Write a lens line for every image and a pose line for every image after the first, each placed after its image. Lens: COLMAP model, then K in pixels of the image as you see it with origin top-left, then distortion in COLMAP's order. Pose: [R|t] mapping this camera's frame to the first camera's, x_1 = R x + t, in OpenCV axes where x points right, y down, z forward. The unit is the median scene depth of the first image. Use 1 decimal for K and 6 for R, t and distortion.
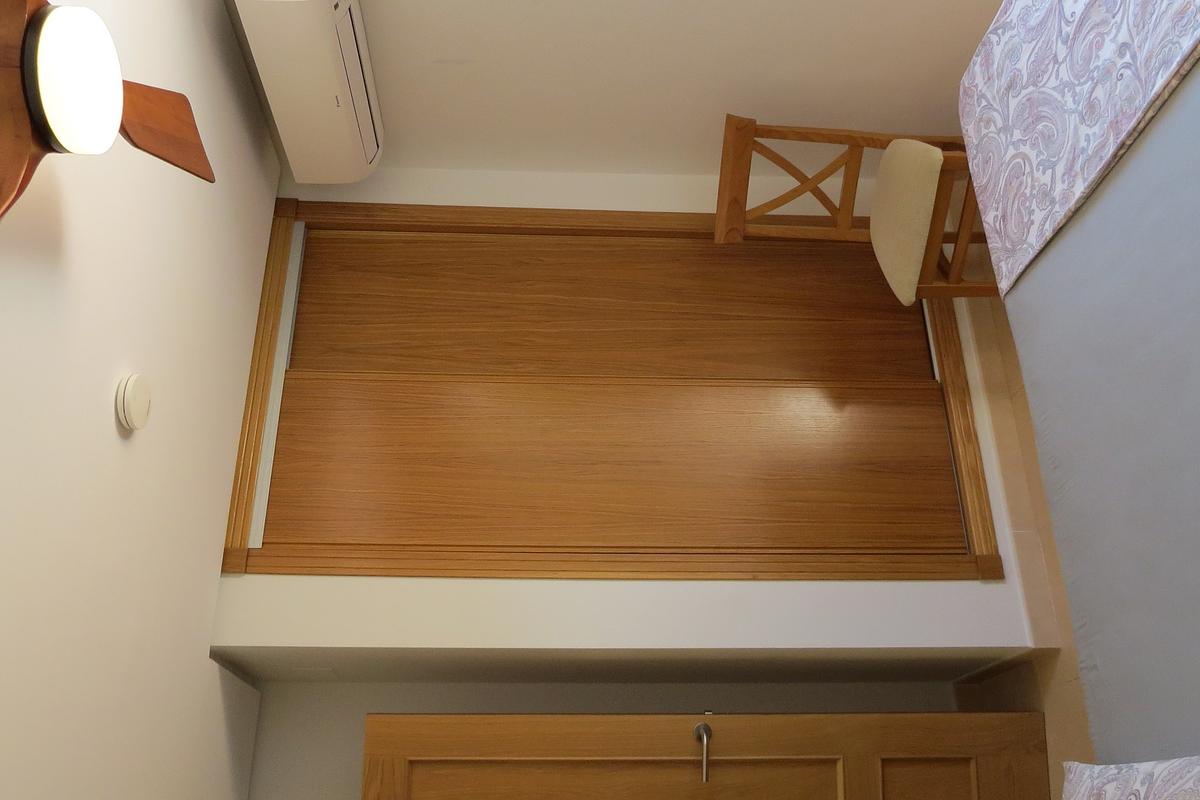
lens RADIAL K [[1011.4, 0, 597.1], [0, 1011.4, 396.2], [0, 0, 1]] dist [-0.041548, 0.034796]
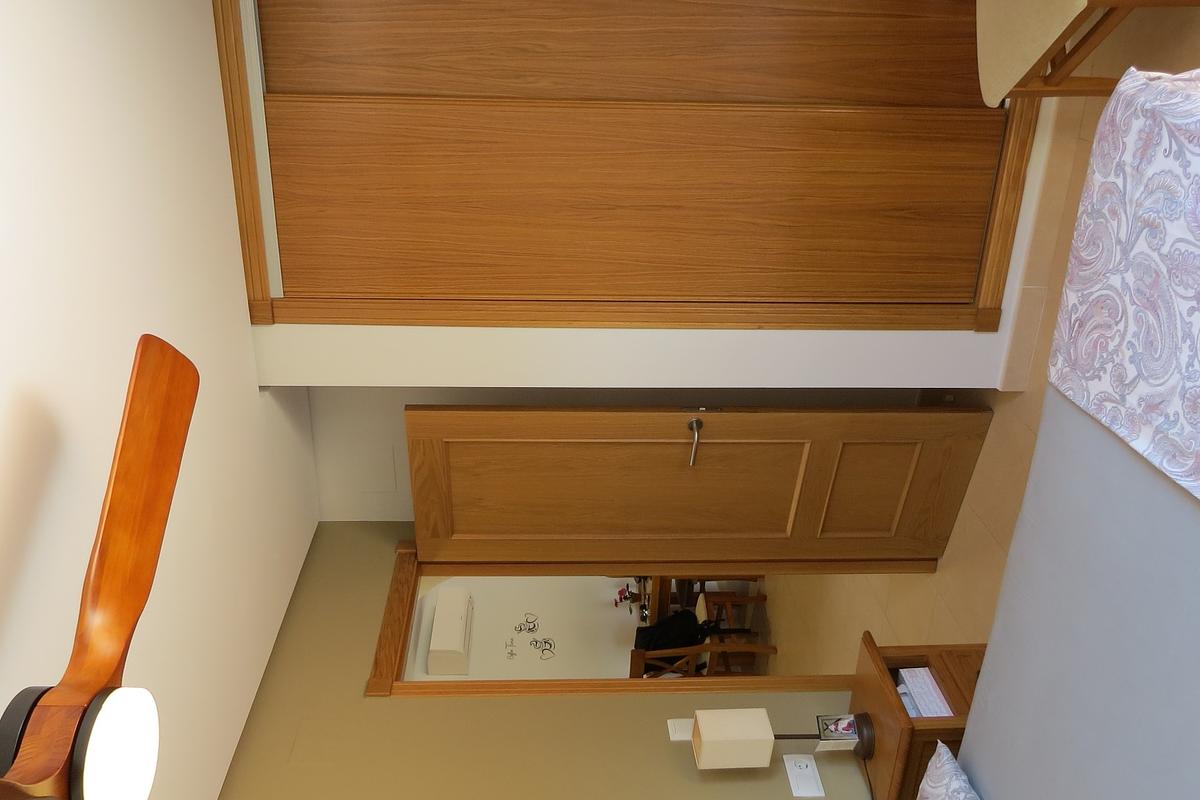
lens RADIAL K [[1011.4, 0, 600.5], [0, 1011.4, 396.1], [0, 0, 1]] dist [-0.041548, 0.034796]
pose [[0.999295, 0.036199, 0.009973, -0.016789], [-0.031235, 0.654051, 0.755805, -0.553086], [0.020837, -0.755584, 0.654720, 0.250988]]
